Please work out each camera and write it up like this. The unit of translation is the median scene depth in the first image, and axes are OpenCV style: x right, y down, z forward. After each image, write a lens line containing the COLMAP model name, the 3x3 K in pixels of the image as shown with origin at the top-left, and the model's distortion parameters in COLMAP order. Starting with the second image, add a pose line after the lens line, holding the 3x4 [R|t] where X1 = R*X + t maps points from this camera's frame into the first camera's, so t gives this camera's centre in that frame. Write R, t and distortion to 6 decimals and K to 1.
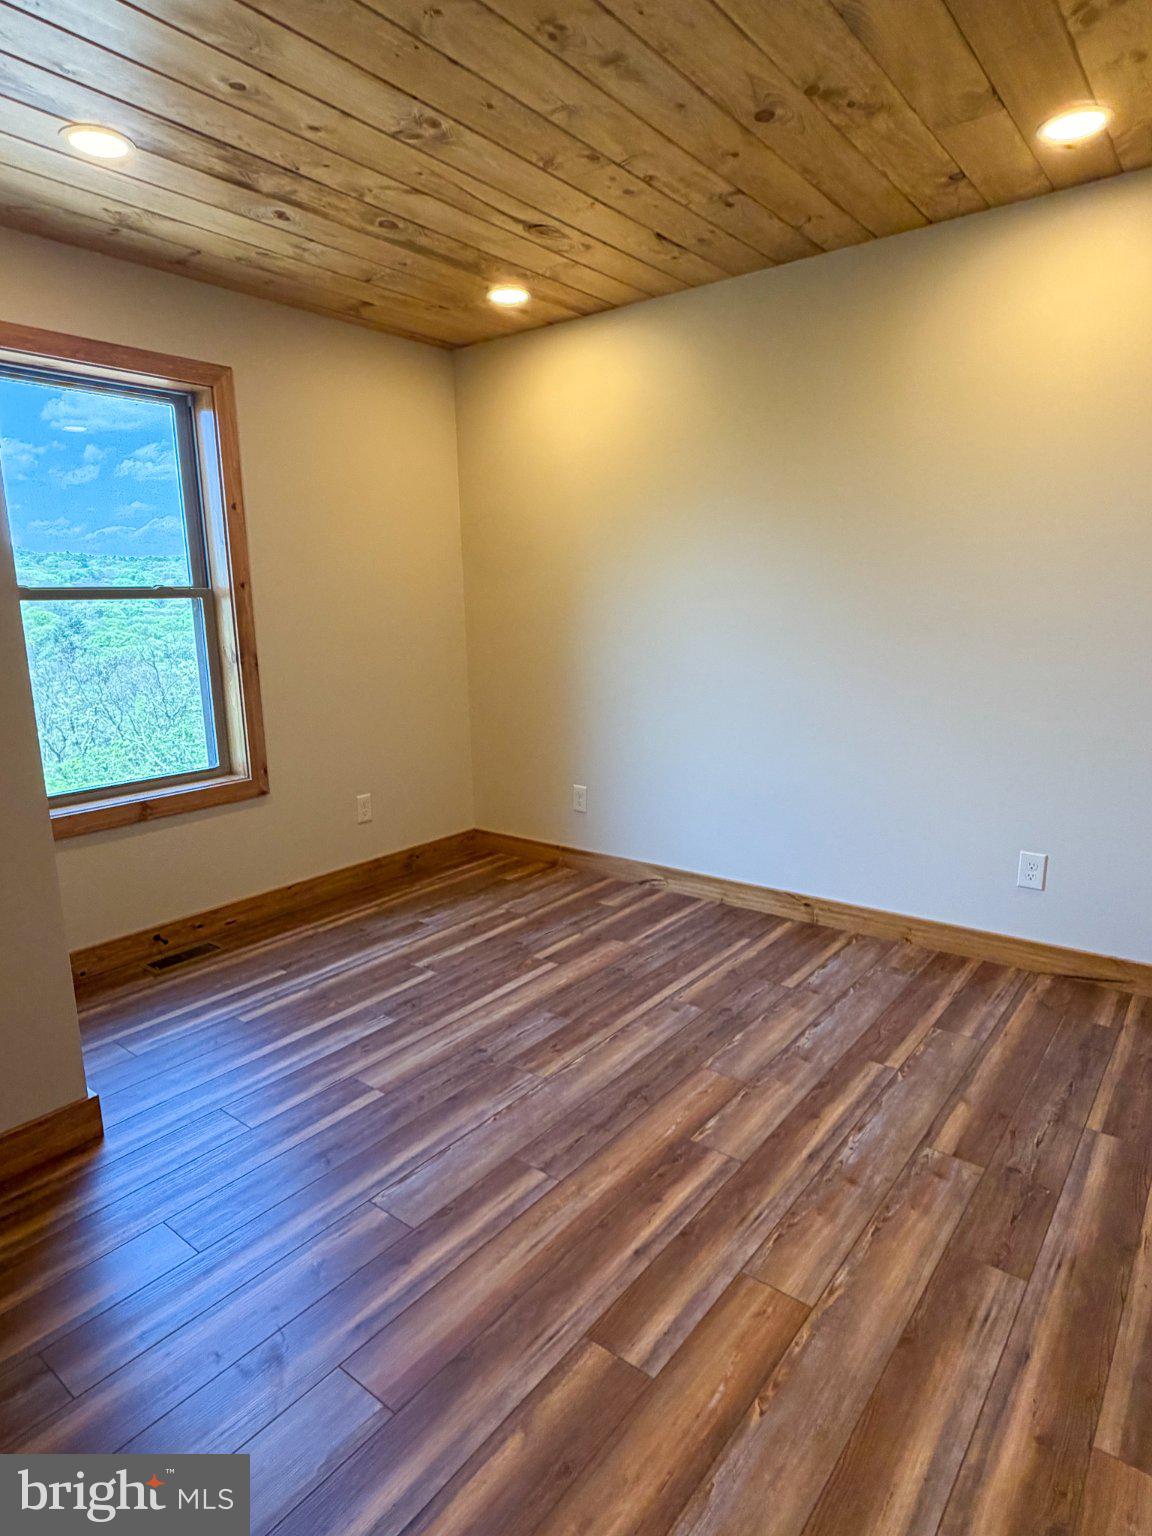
lens RADIAL K [[874.6, 0, 571.0], [0, 874.6, 769.1], [0, 0, 1]] dist [-0.001277, 0.000939]
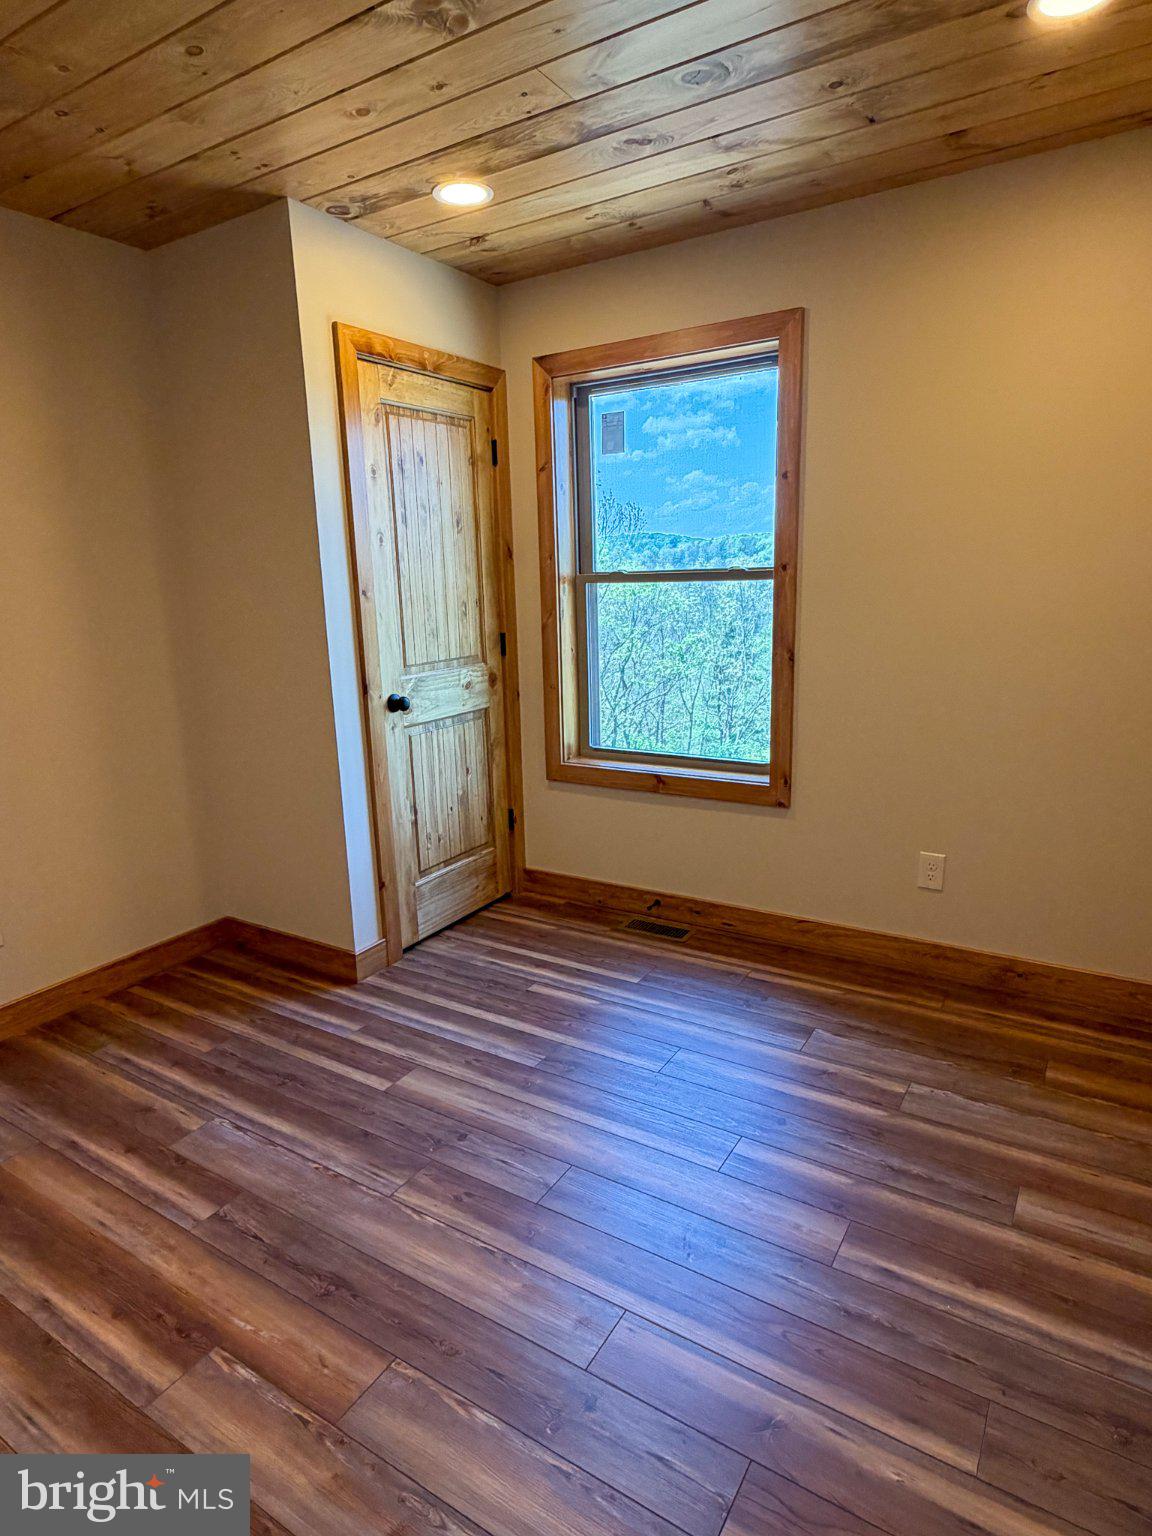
lens RADIAL K [[874.6, 0, 571.5], [0, 874.6, 766.8], [0, 0, 1]] dist [-0.001277, 0.000939]
pose [[0.108179, 0.231690, -0.966756, 0.529092], [-0.167038, 0.962873, 0.212068, -0.182690], [0.979998, 0.138544, 0.142864, 0.758776]]
